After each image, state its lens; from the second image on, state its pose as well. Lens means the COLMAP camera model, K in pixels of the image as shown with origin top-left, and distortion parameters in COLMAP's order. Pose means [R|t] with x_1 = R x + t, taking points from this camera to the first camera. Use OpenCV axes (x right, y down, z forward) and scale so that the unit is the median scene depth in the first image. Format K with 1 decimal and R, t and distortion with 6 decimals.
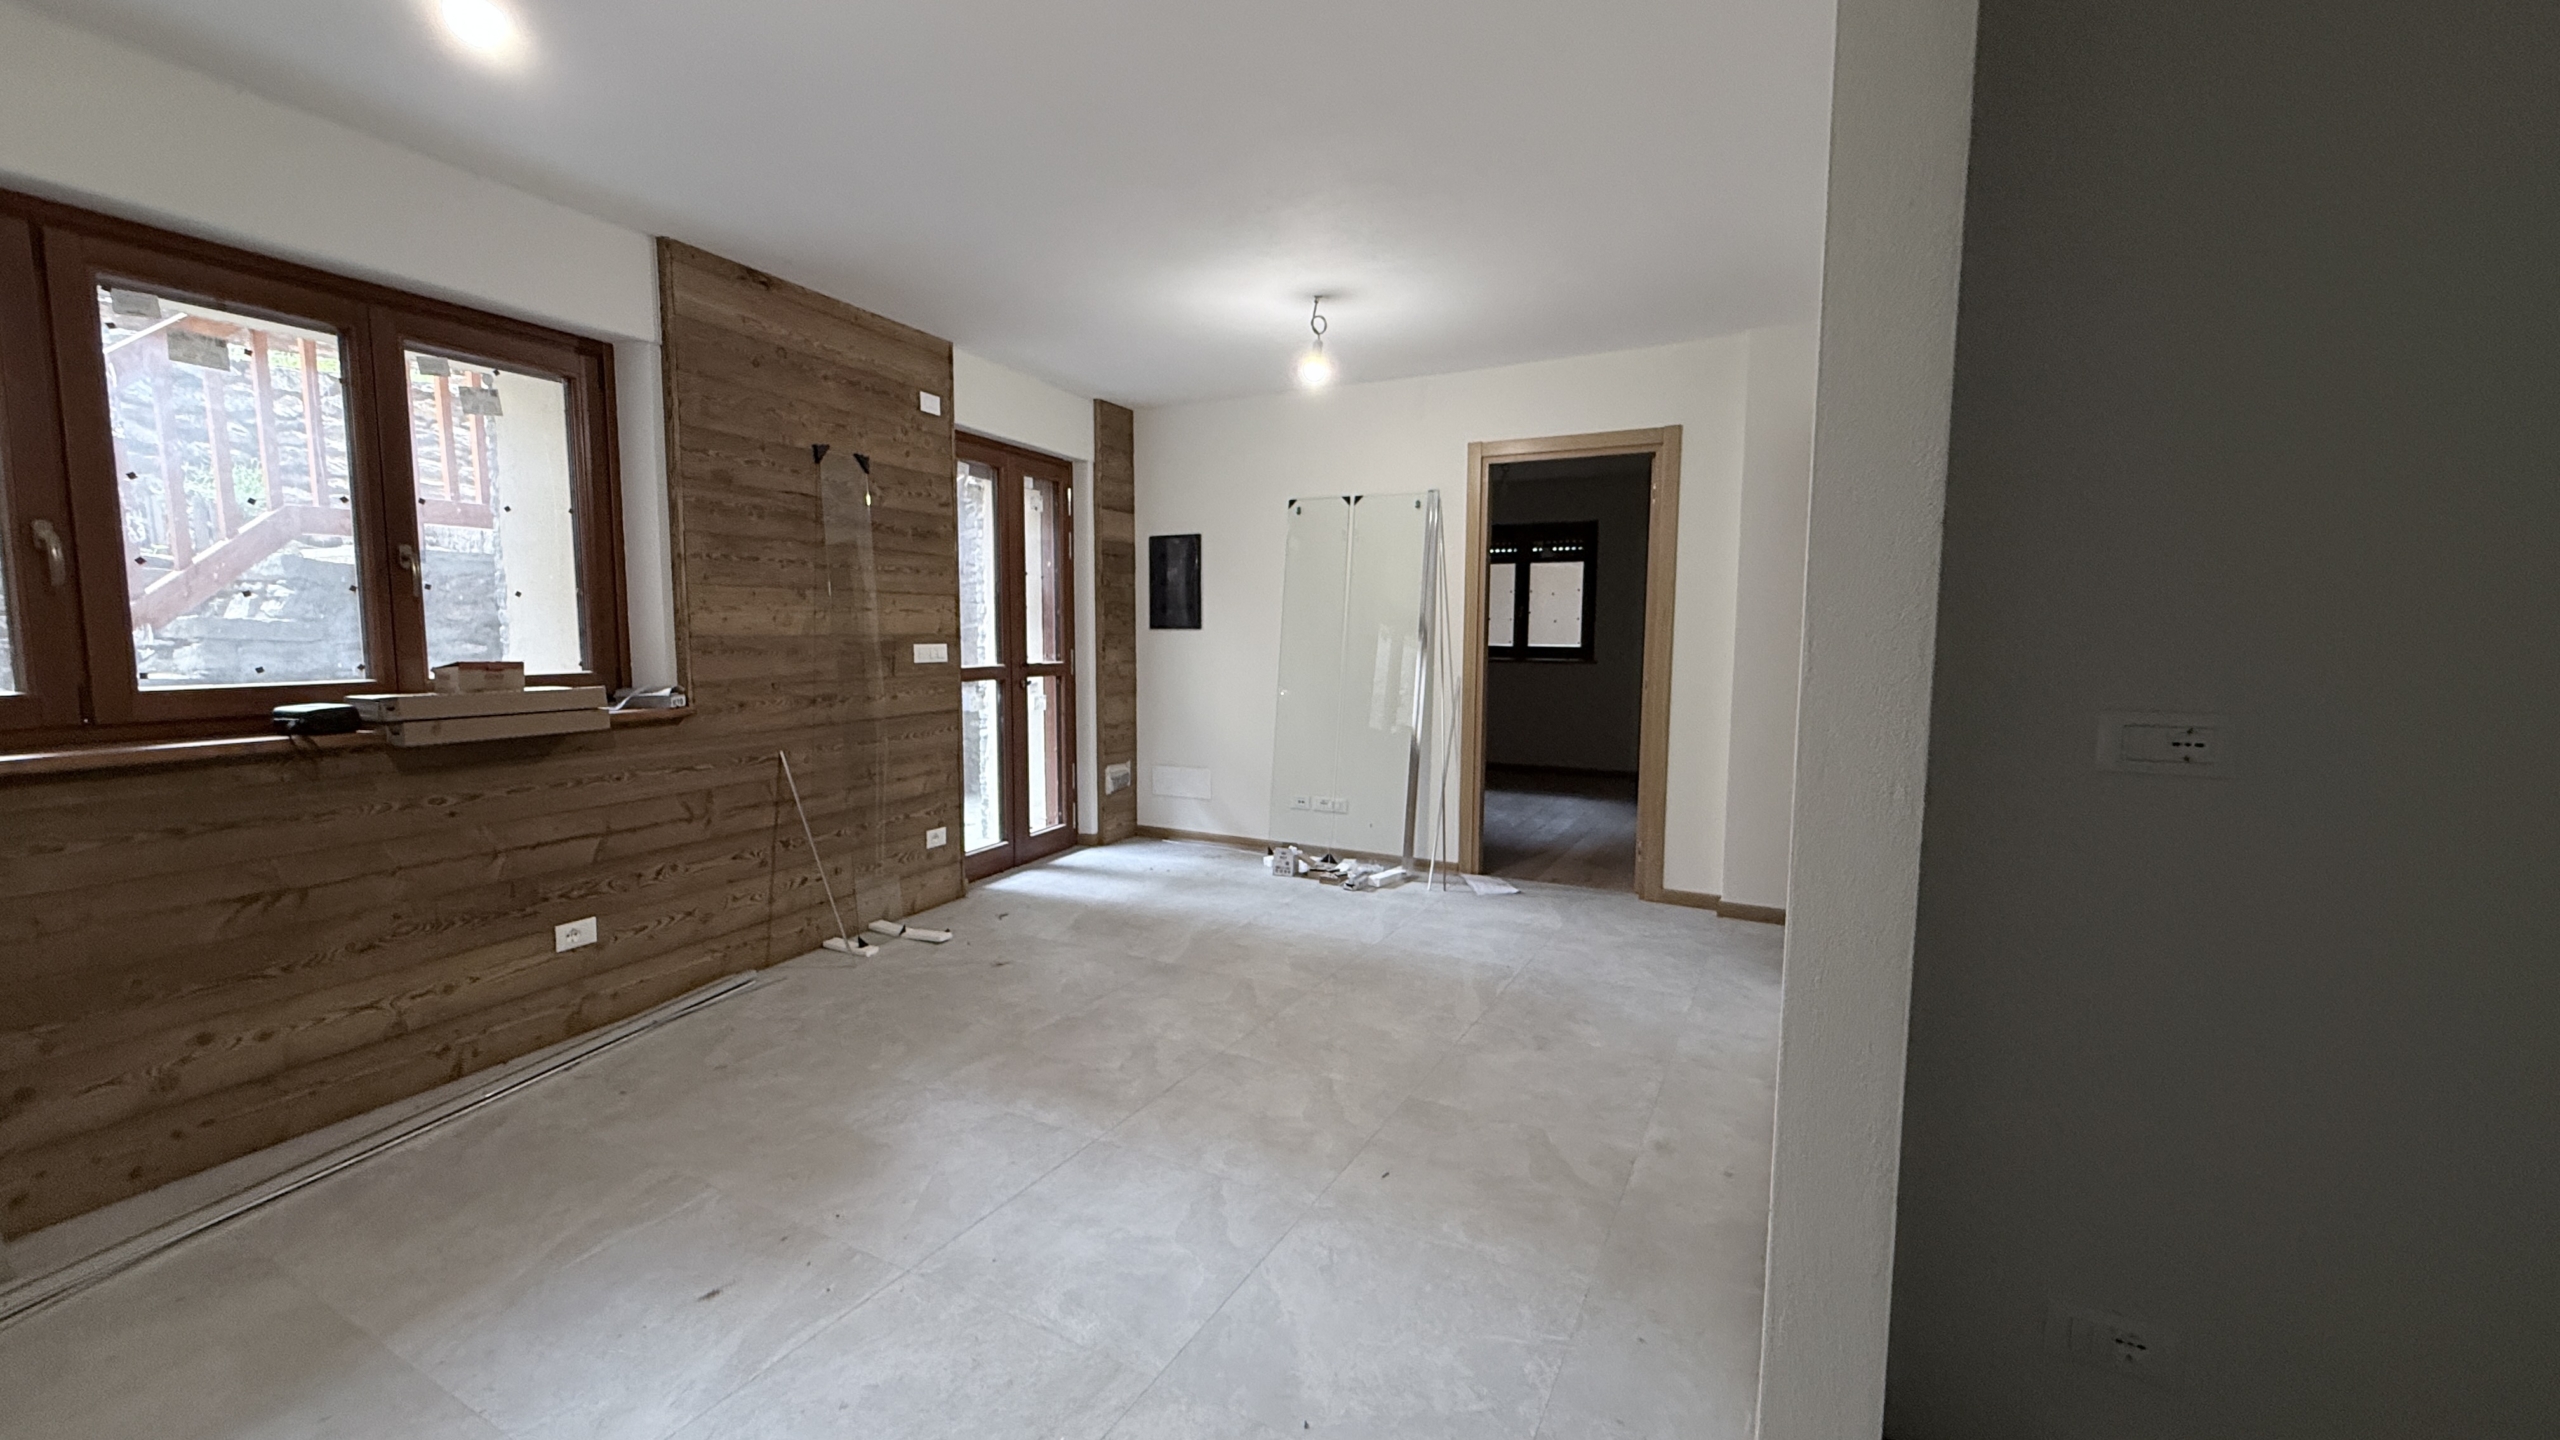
lens RADIAL K [[1015.1, 0, 1271.6], [0, 1015.1, 722.1], [0, 0, 1]] dist [-0.000452, 0.000474]
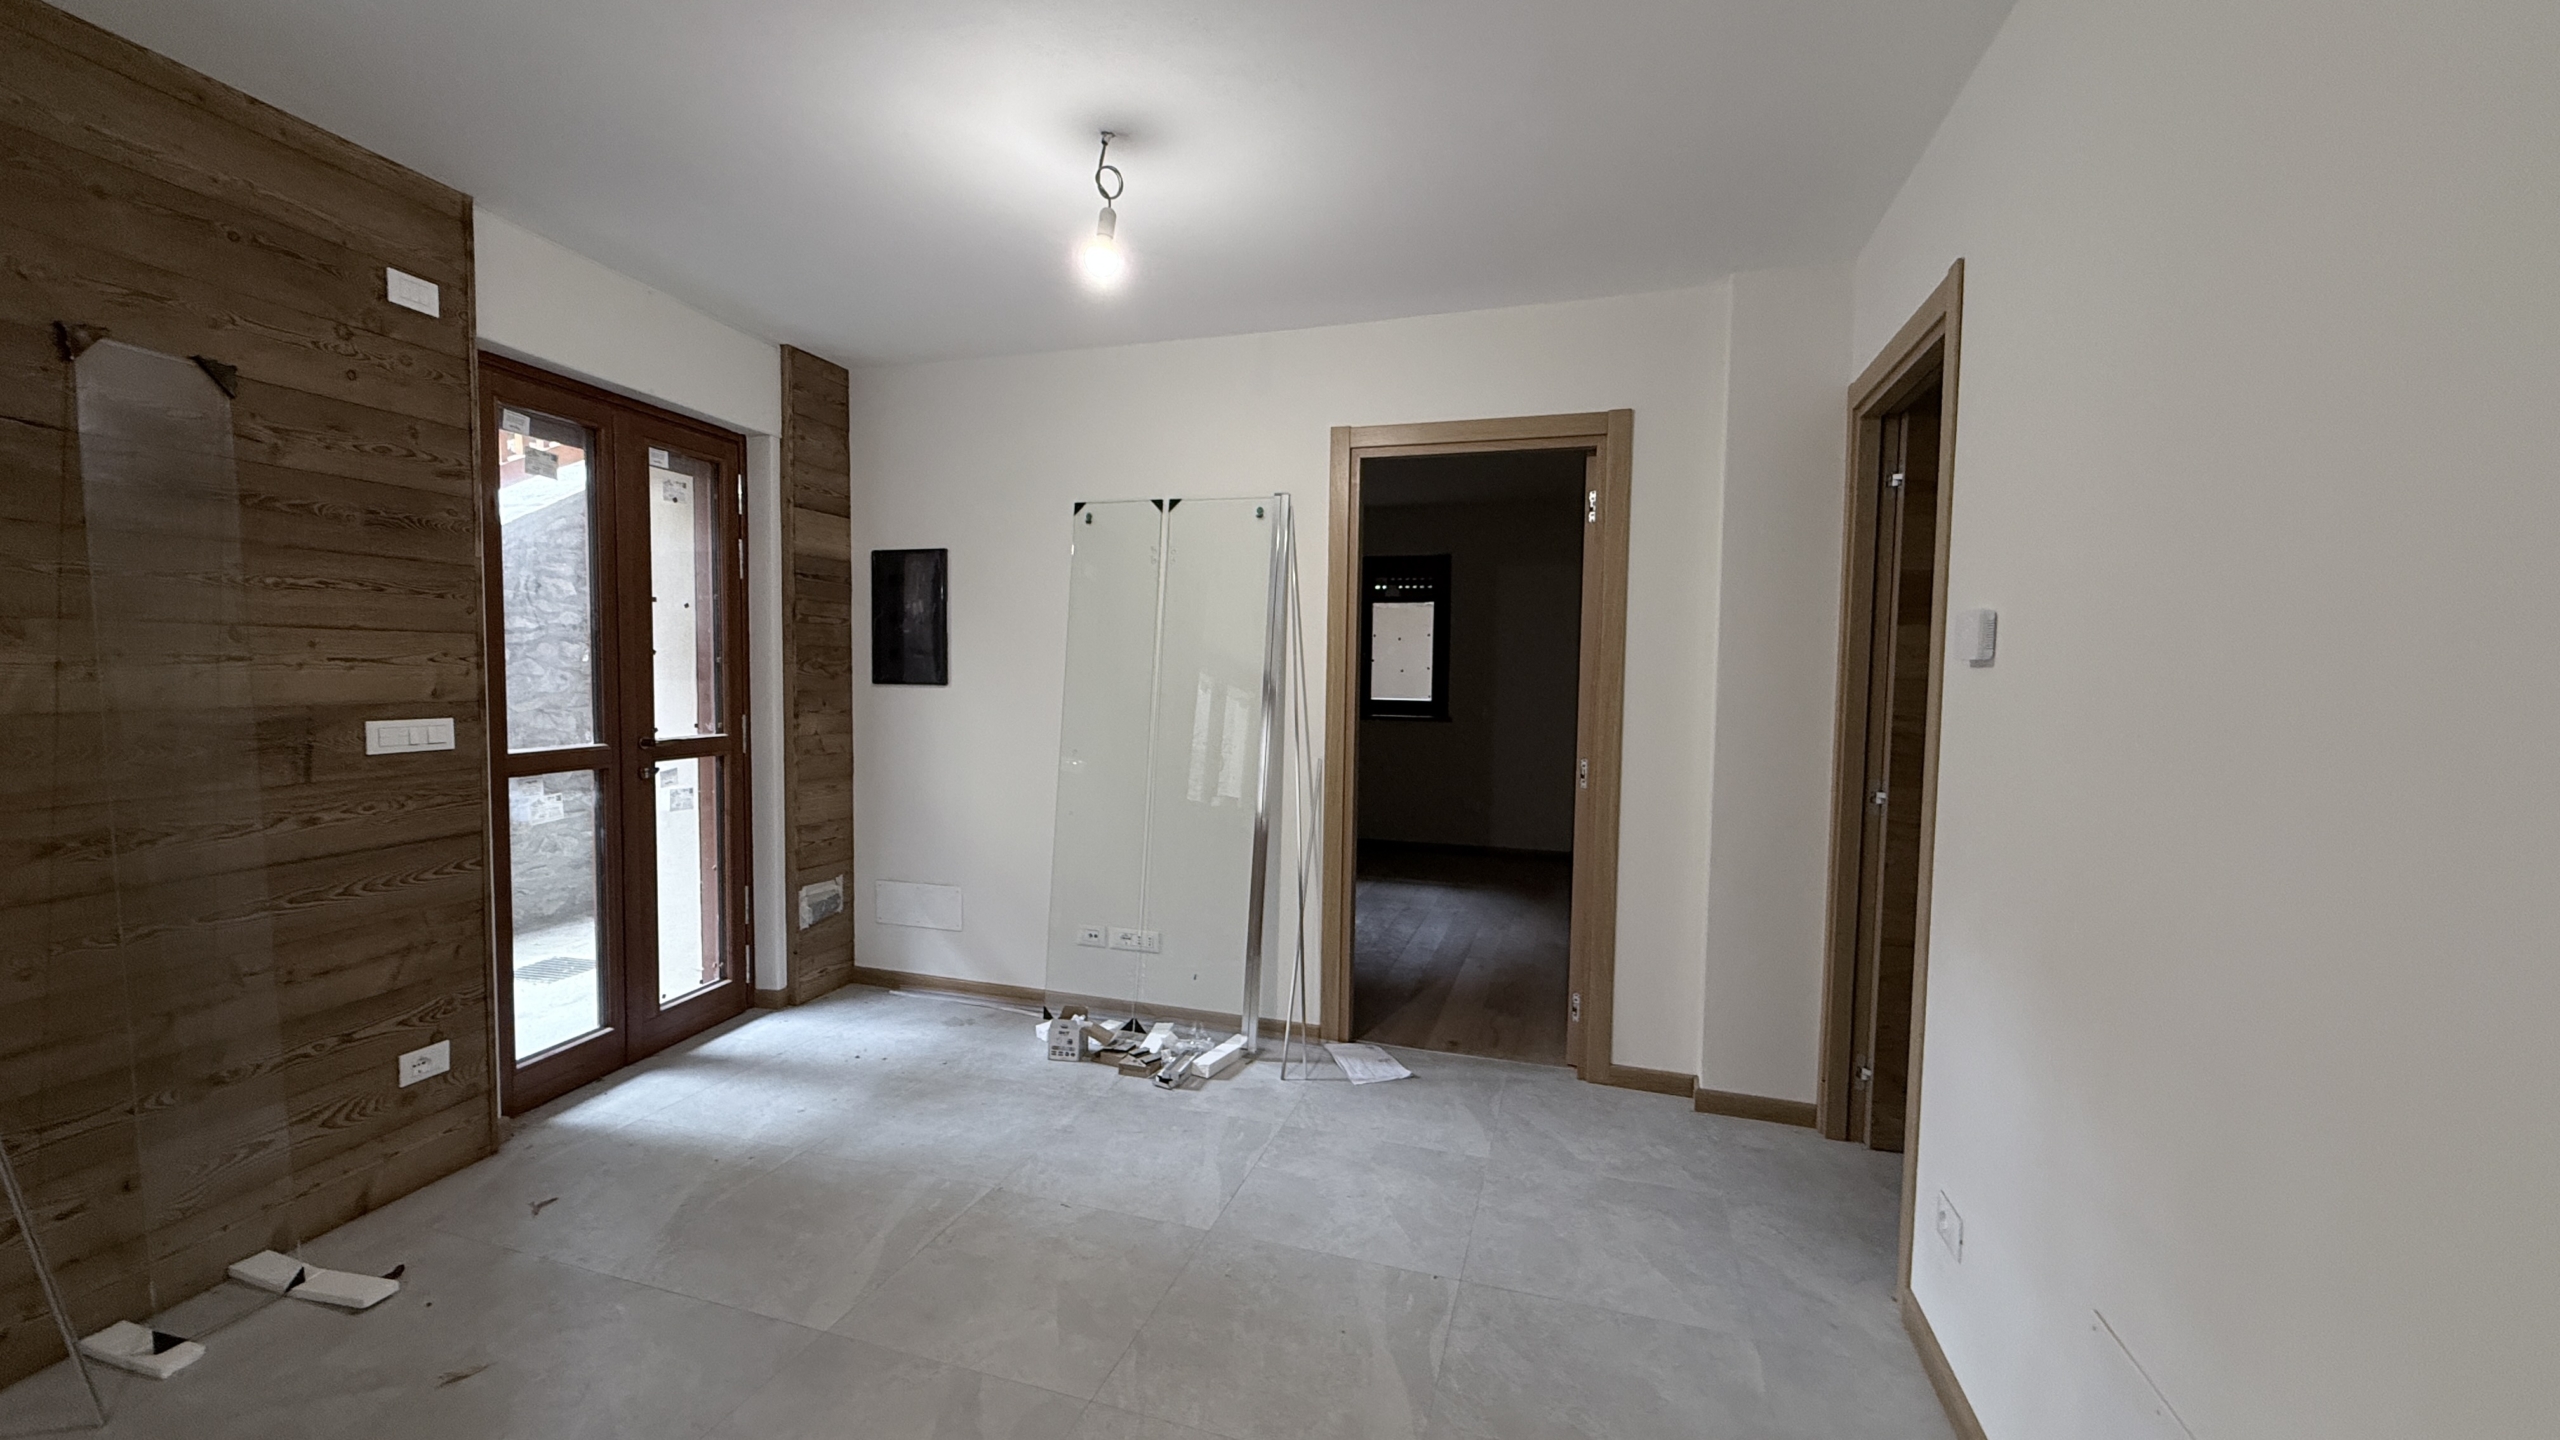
lens RADIAL K [[1015.1, 0, 1275.7], [0, 1015.1, 721.3], [0, 0, 1]] dist [-0.000452, 0.000474]
pose [[0.982150, -0.000552, 0.188101, 0.025991], [0.007679, 0.999280, -0.037165, -0.050615], [-0.187945, 0.037946, 0.981446, 0.357256]]
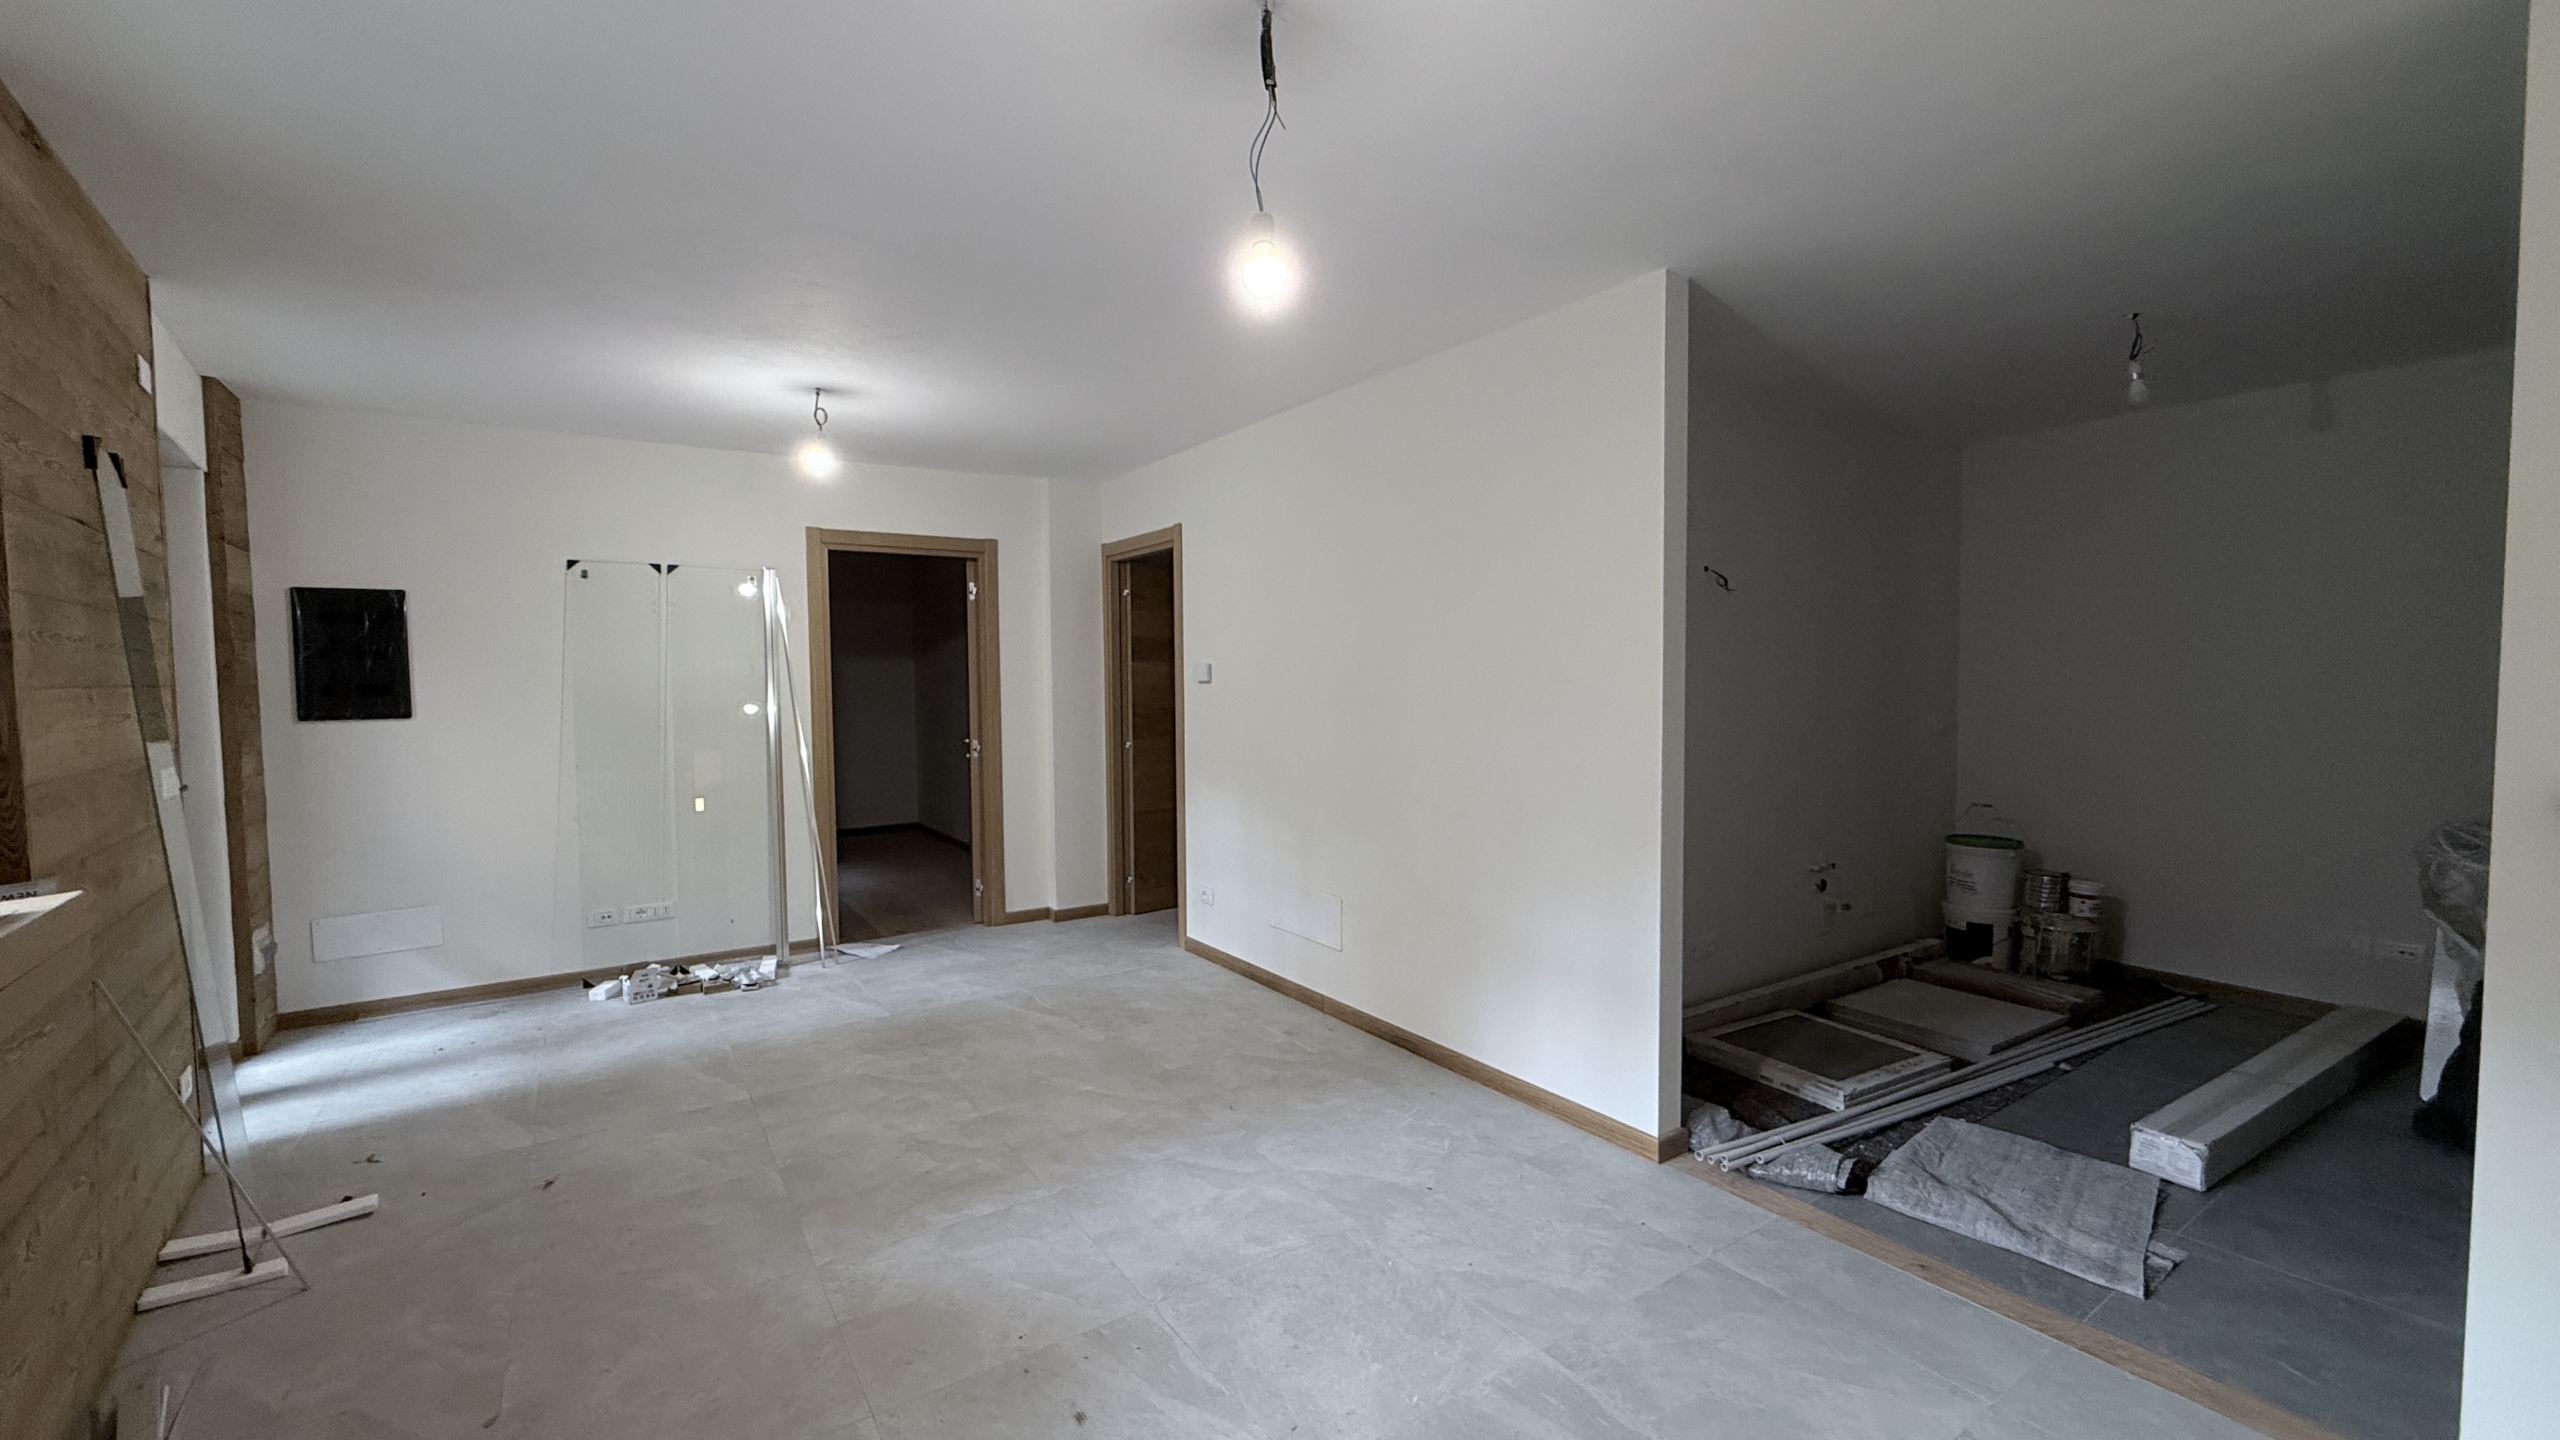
lens RADIAL K [[1015.1, 0, 1270.9], [0, 1015.1, 726.4], [0, 0, 1]] dist [-0.000452, 0.000474]
pose [[0.463351, -0.053572, 0.884554, -0.556304], [0.093503, 0.995555, 0.011315, -0.045458], [-0.881228, 0.077466, 0.466300, 0.133894]]
